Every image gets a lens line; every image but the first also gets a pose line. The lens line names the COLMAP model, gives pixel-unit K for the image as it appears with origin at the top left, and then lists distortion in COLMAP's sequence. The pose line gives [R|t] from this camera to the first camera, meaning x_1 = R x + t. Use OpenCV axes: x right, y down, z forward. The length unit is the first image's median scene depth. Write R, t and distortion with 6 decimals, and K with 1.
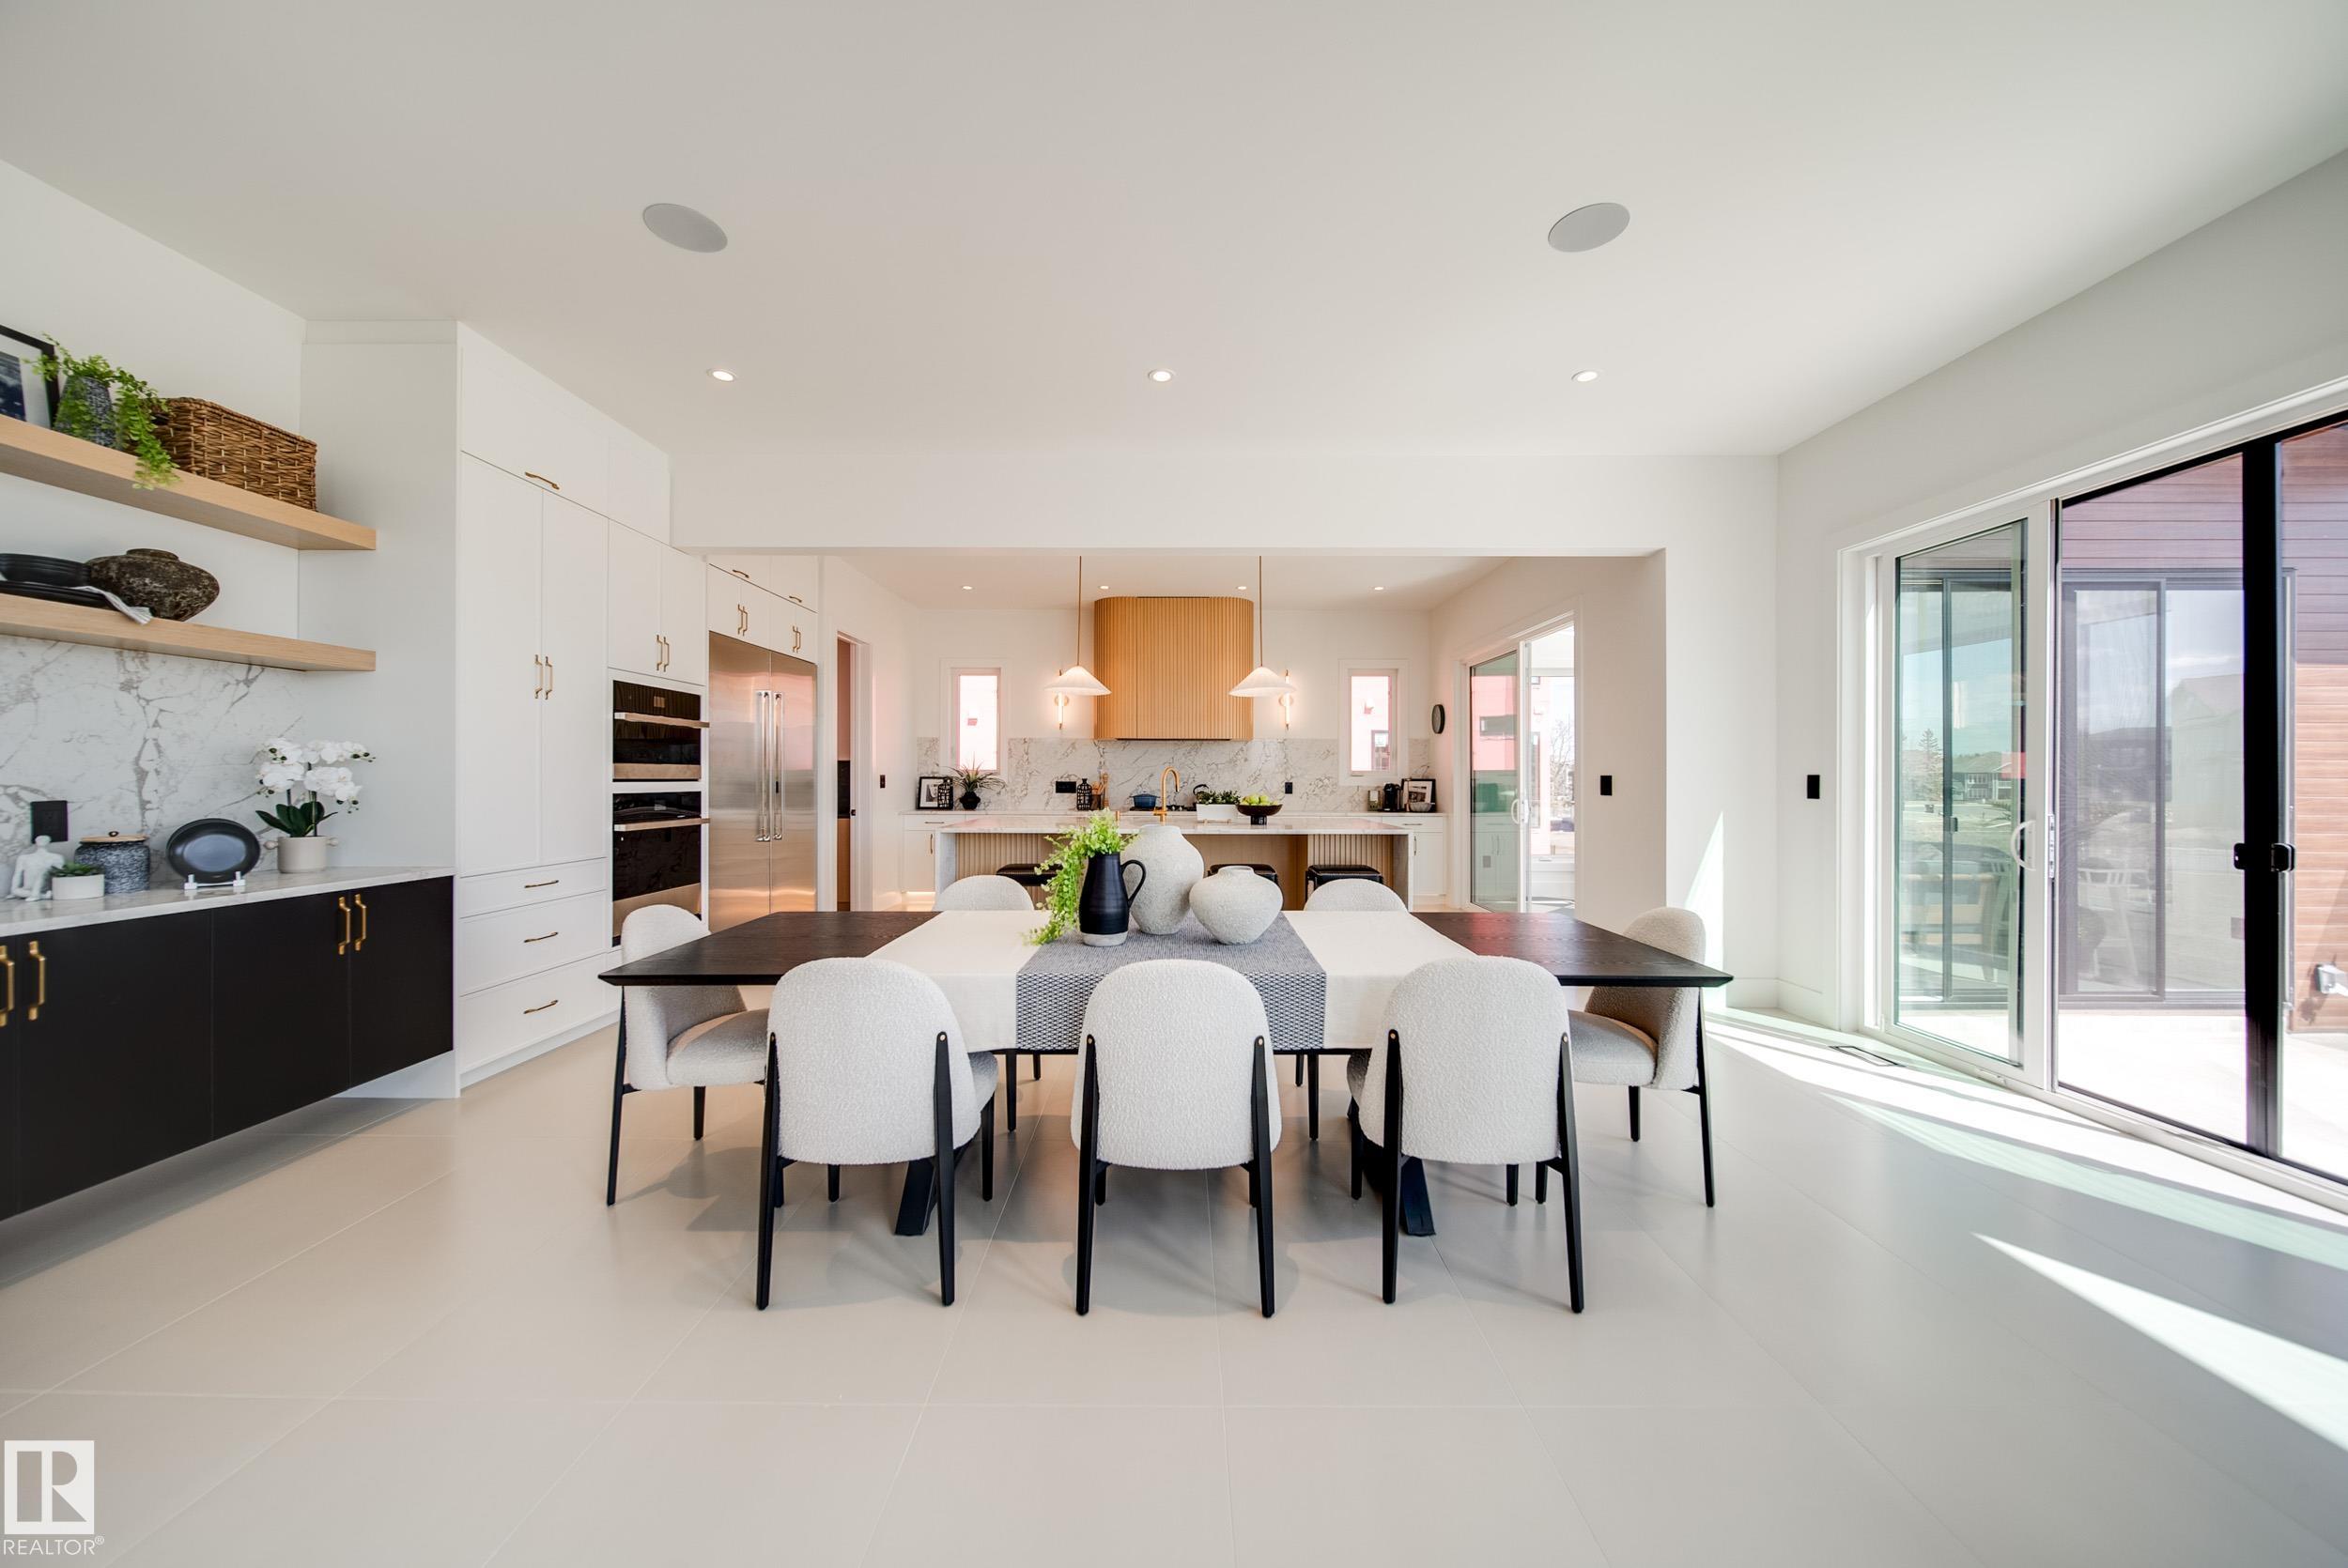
lens RADIAL K [[822.7, 0, 1174.4], [0, 822.7, 778.3], [0, 0, 1]] dist [-0.000792, -0.000014]
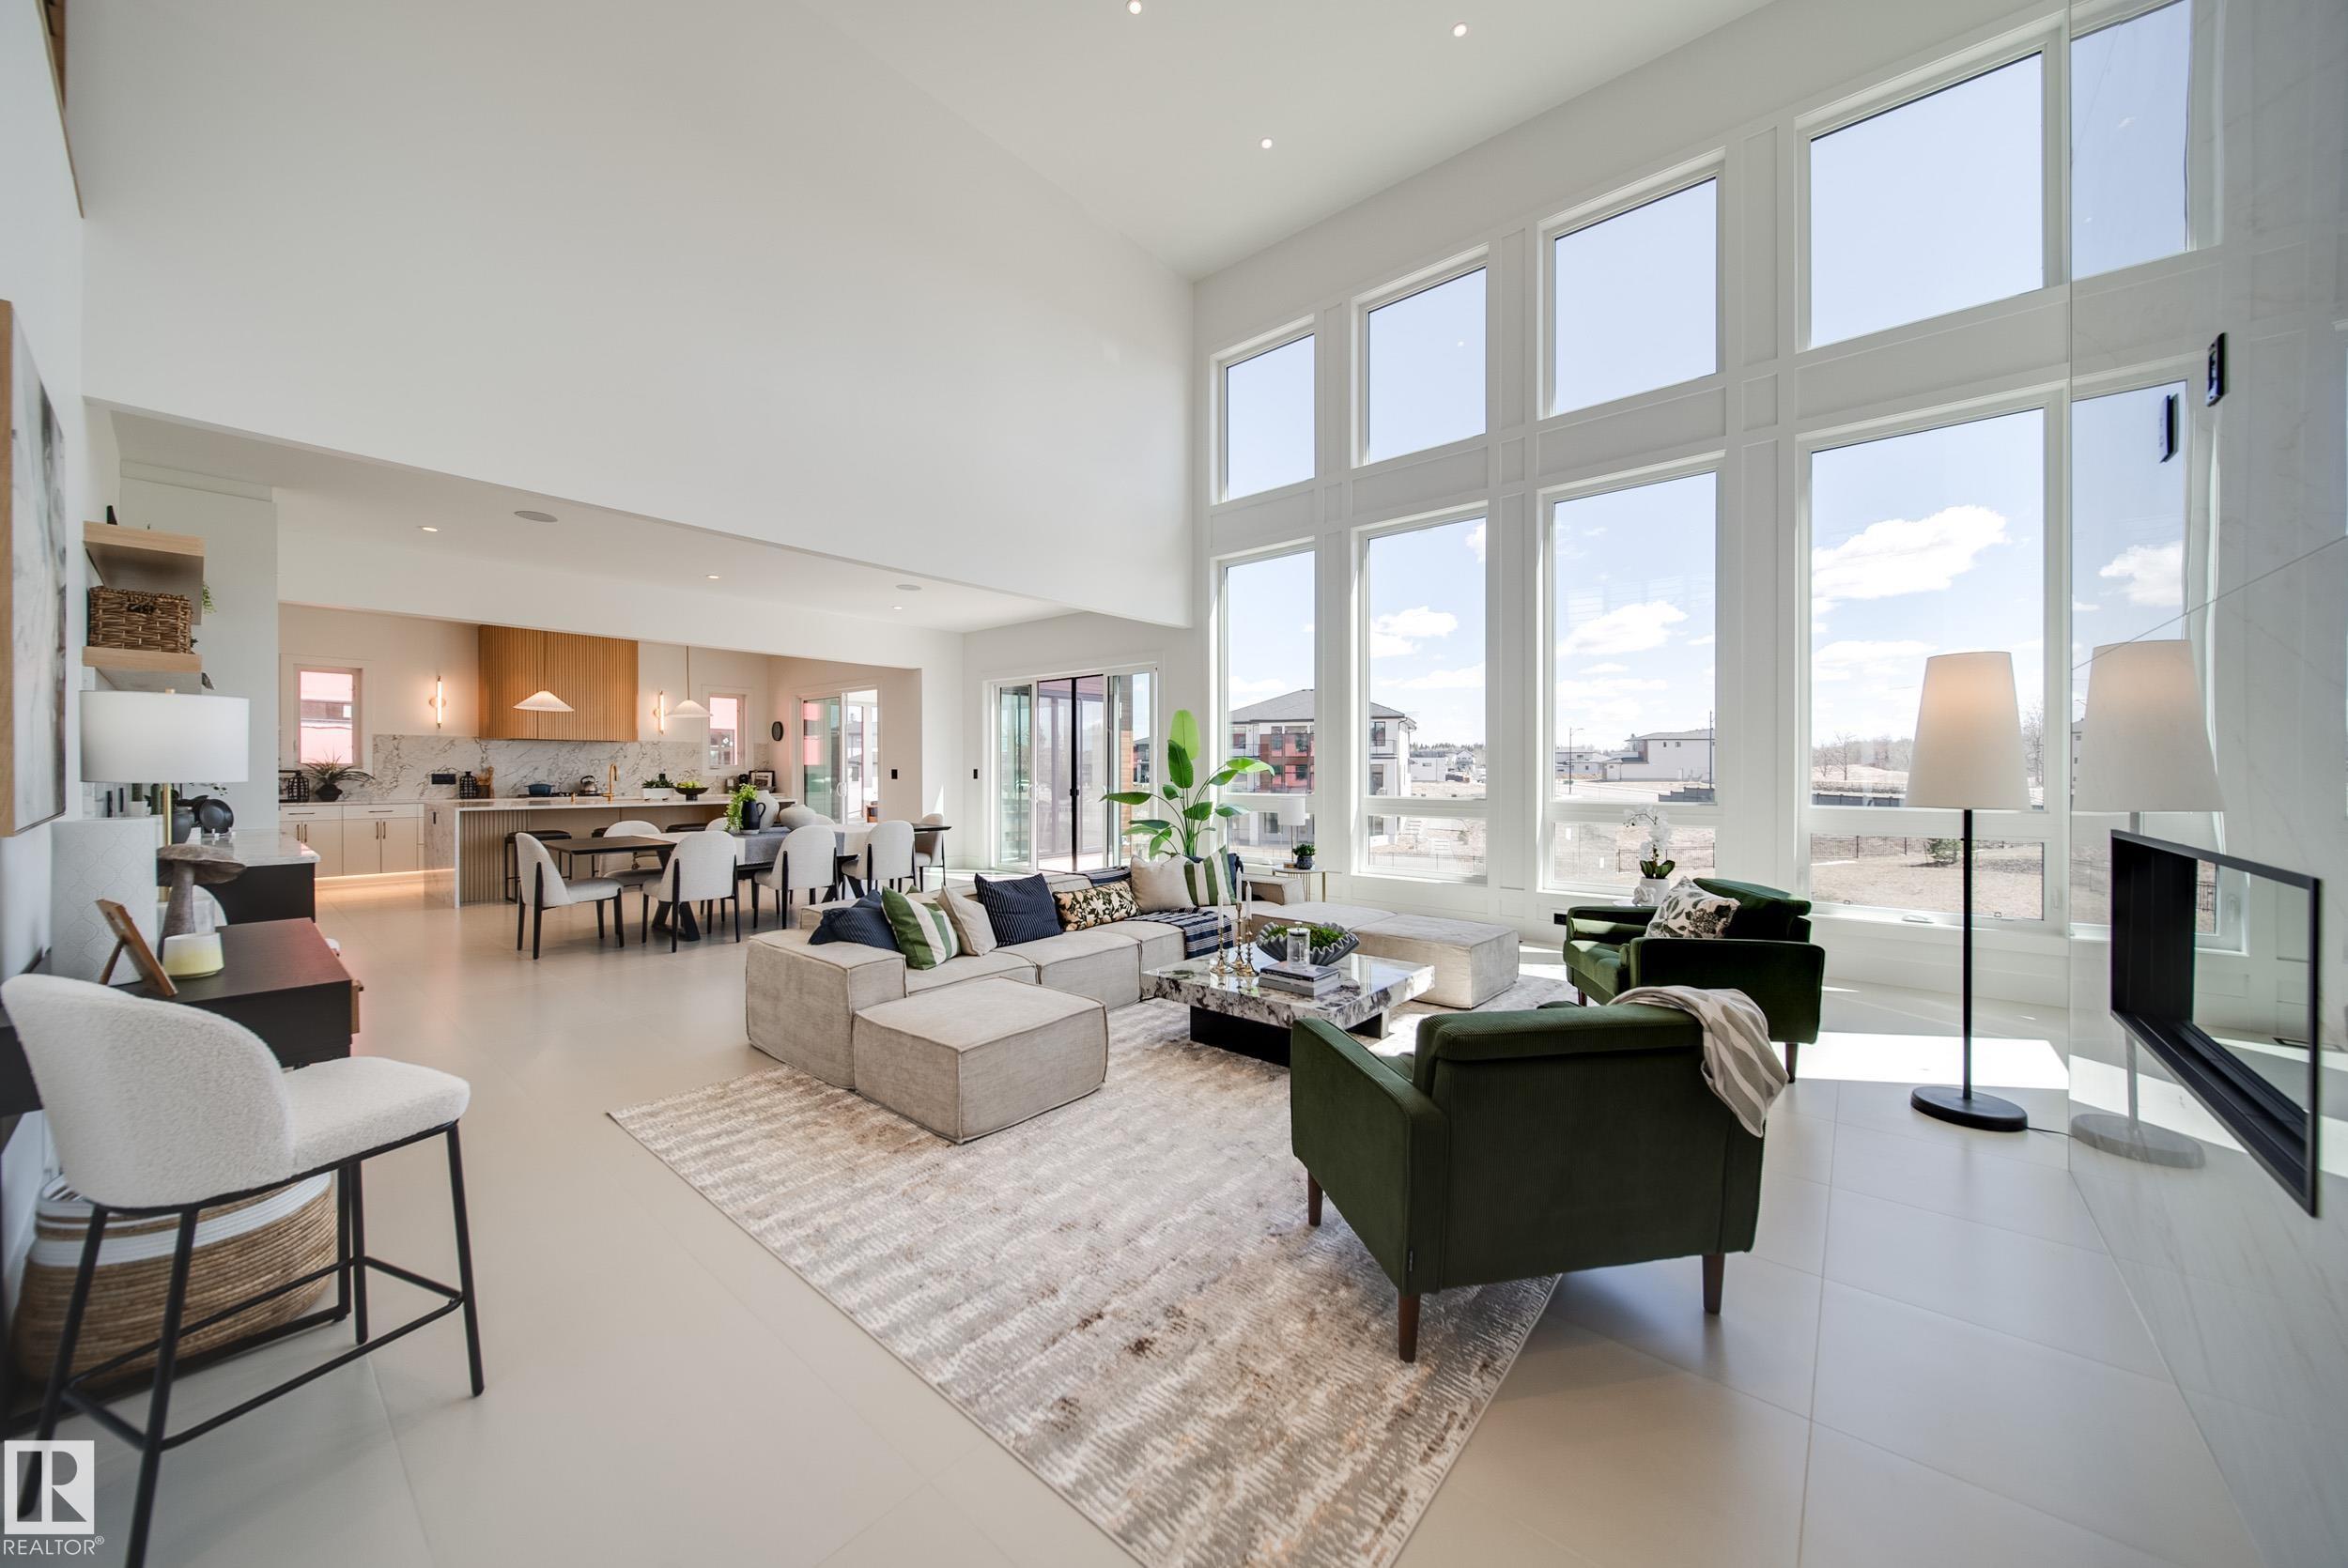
lens RADIAL K [[825.1, 0, 1170.8], [0, 825.1, 775.5], [0, 0, 1]] dist [-0.001058, -0.000062]
pose [[0.640387, -0.006634, 0.768024, -0.374097], [0.001245, 0.999970, 0.007600, -0.001380], [-0.768051, -0.003911, 0.640376, -0.517238]]
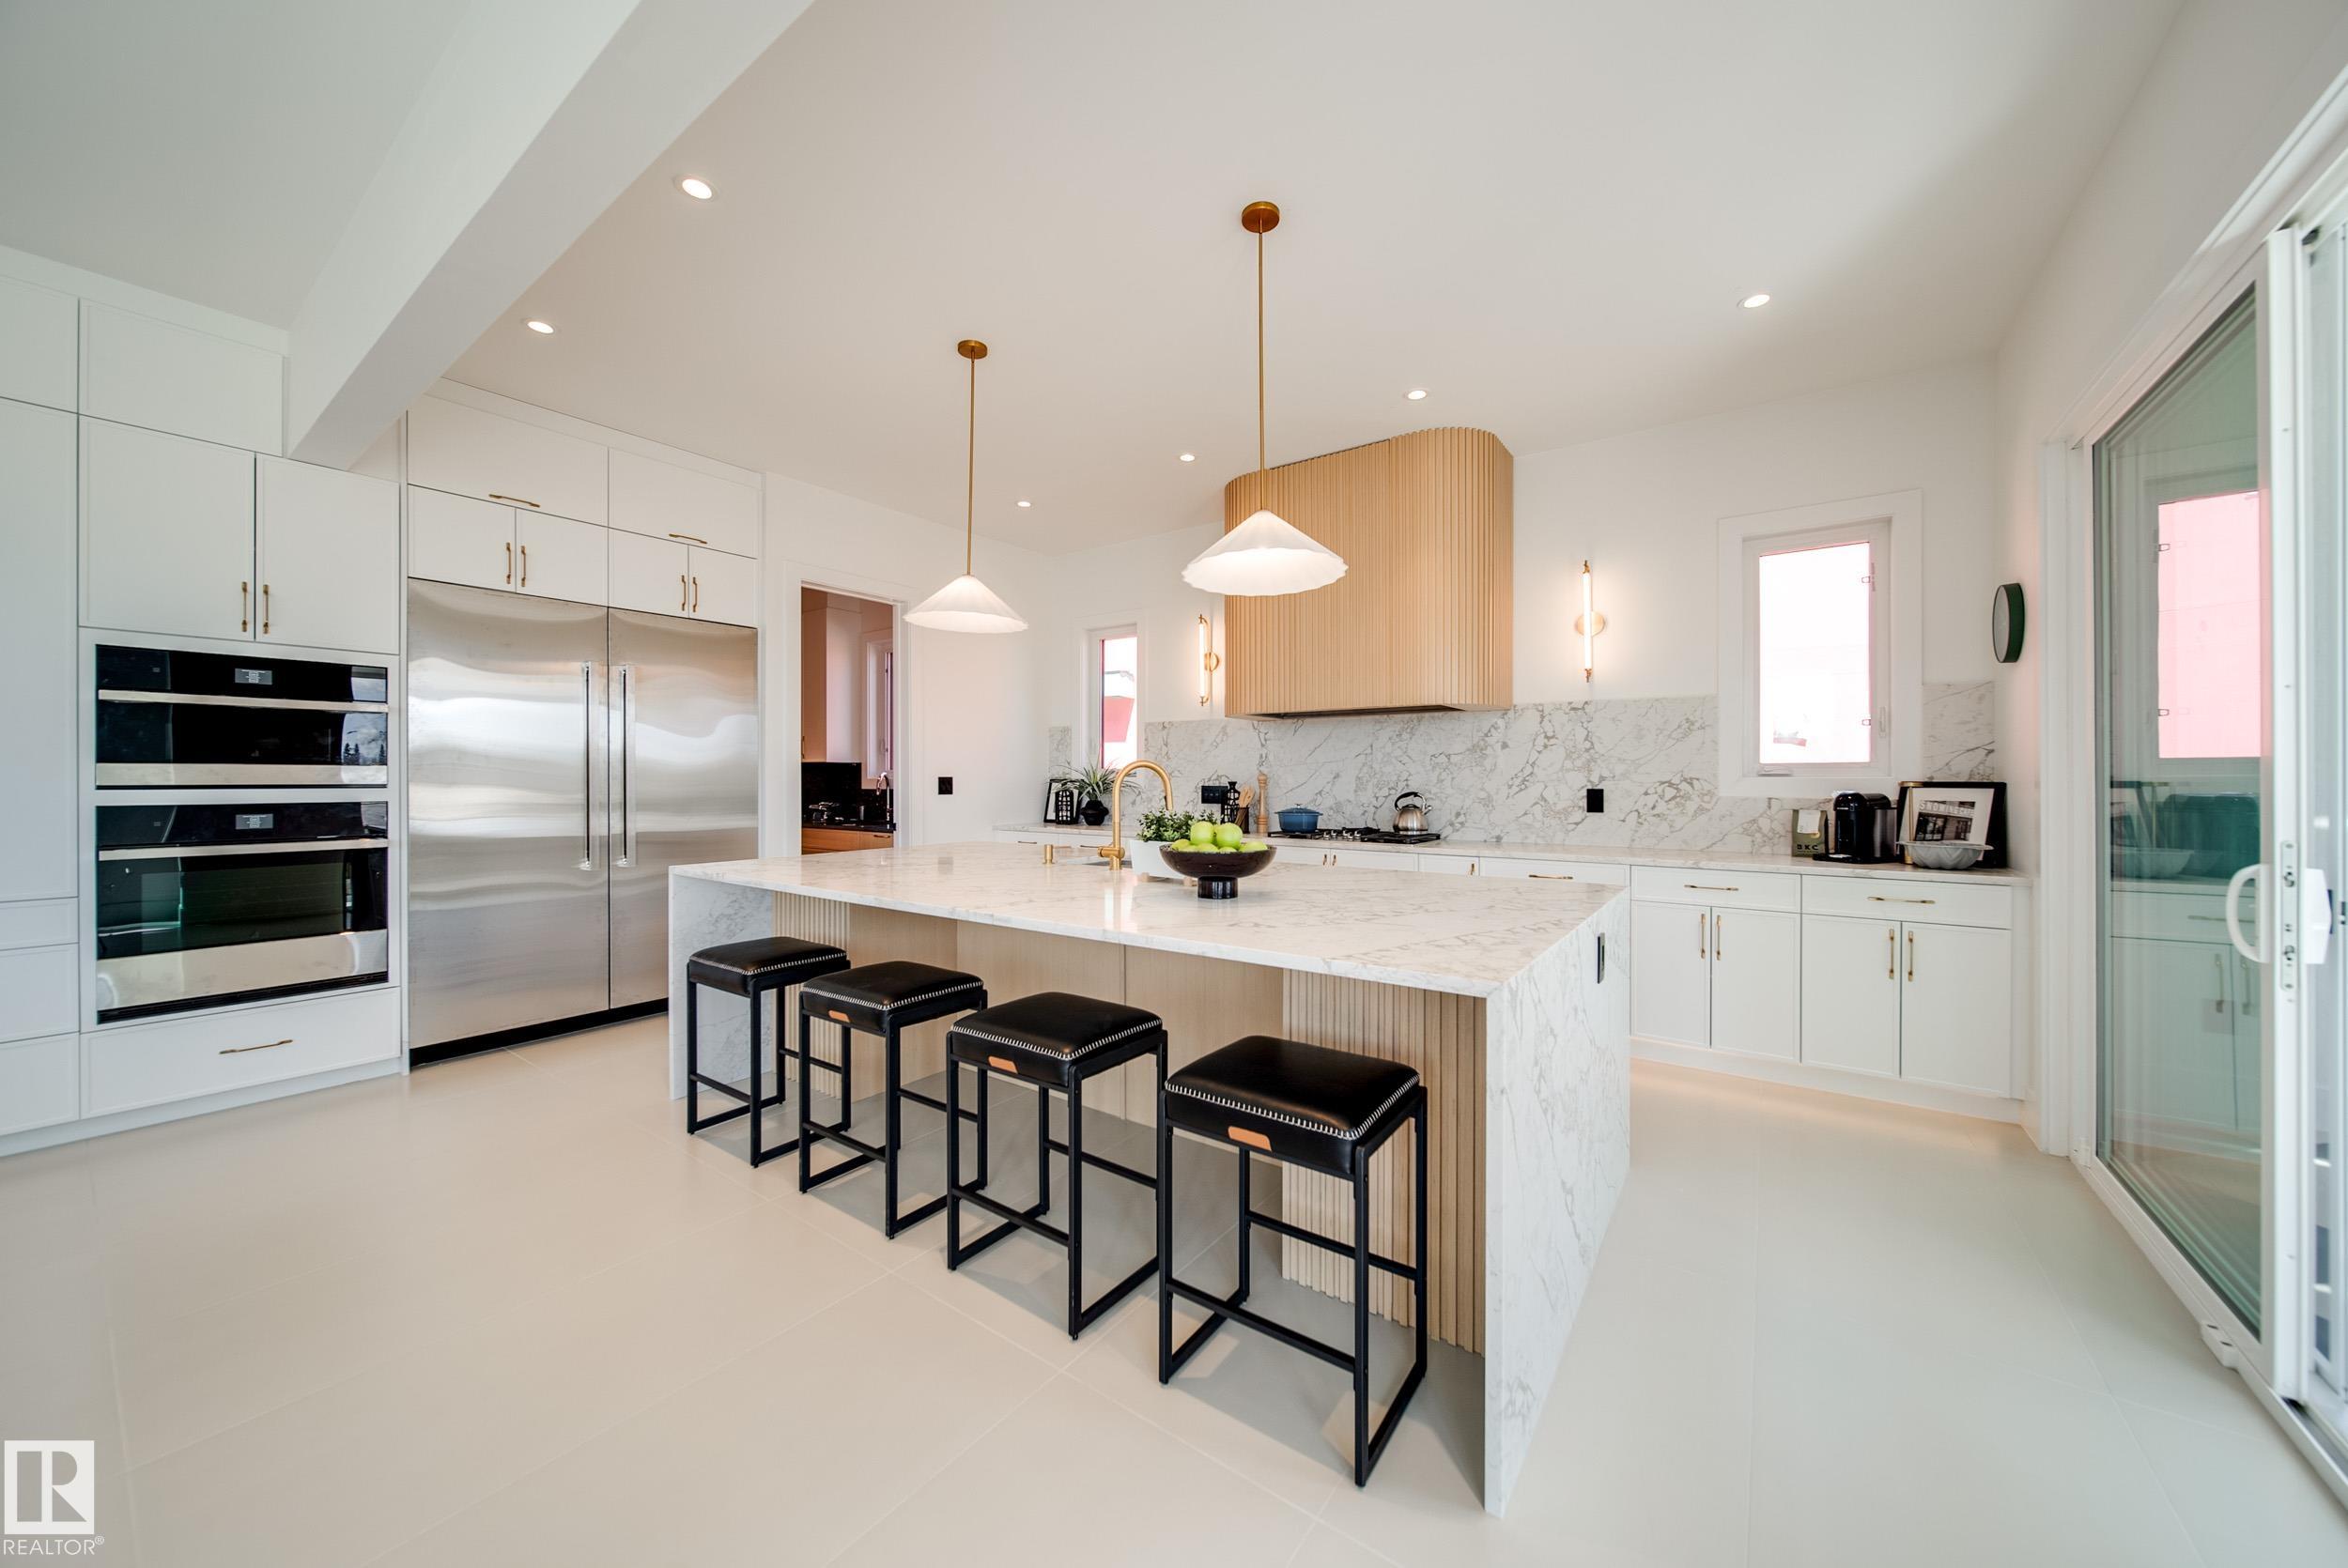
lens RADIAL K [[825.1, 0, 1168.8], [0, 825.1, 778.9], [0, 0, 1]] dist [-0.001058, -0.000062]
pose [[0.813394, -0.002203, -0.581709, 0.223481], [0.001668, 0.999998, -0.001456, -0.000997], [0.581710, 0.000214, 0.813396, 0.461449]]
